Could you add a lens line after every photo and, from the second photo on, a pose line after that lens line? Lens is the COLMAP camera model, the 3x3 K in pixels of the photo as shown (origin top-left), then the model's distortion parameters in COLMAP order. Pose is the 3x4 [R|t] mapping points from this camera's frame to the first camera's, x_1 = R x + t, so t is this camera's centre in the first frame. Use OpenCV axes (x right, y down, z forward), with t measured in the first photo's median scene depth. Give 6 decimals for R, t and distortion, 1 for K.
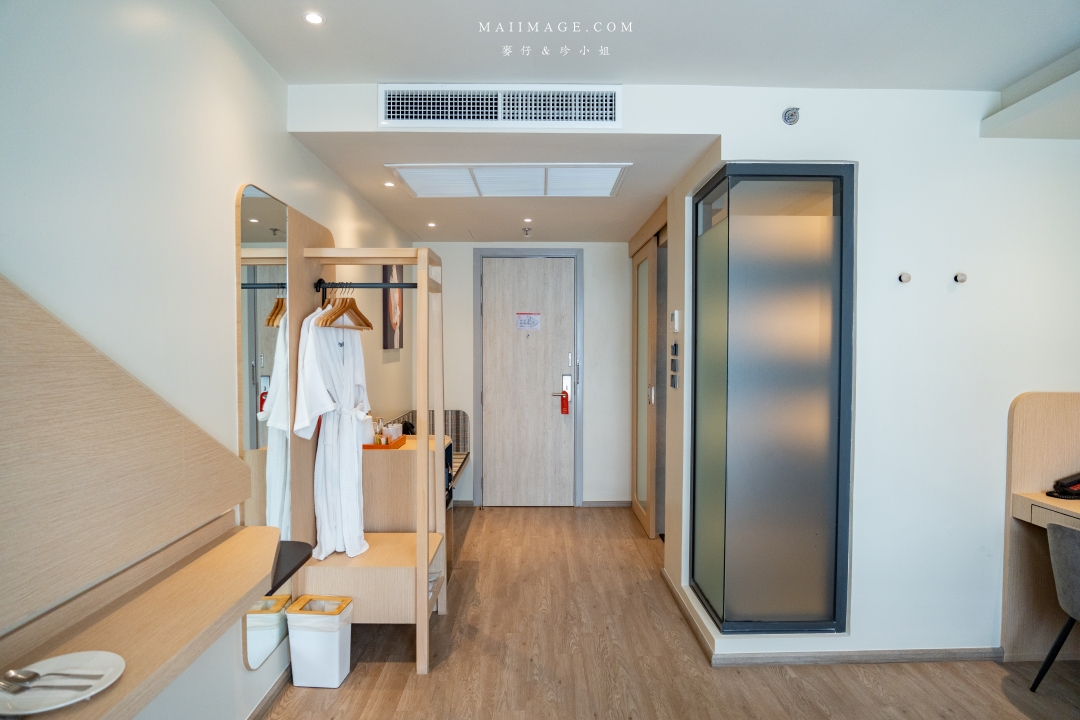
lens RADIAL K [[592.7, 0, 539.6], [0, 592.7, 369.5], [0, 0, 1]] dist [-0.003816, -0.000394]
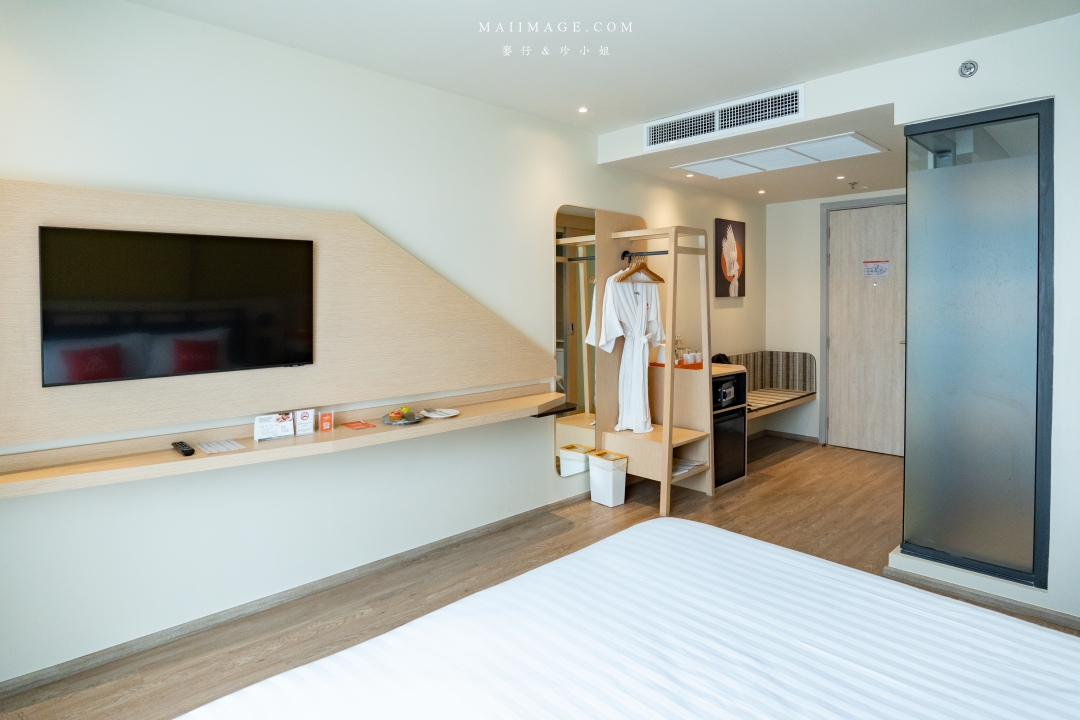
lens RADIAL K [[617.9, 0, 539.7], [0, 617.9, 308.8], [0, 0, 1]] dist [-0.000202, 0.000113]
pose [[0.692985, 0.003981, -0.720941, 0.589095], [-0.020567, 0.999687, -0.014250, 0.023760], [0.720659, 0.024703, 0.692850, -0.251745]]
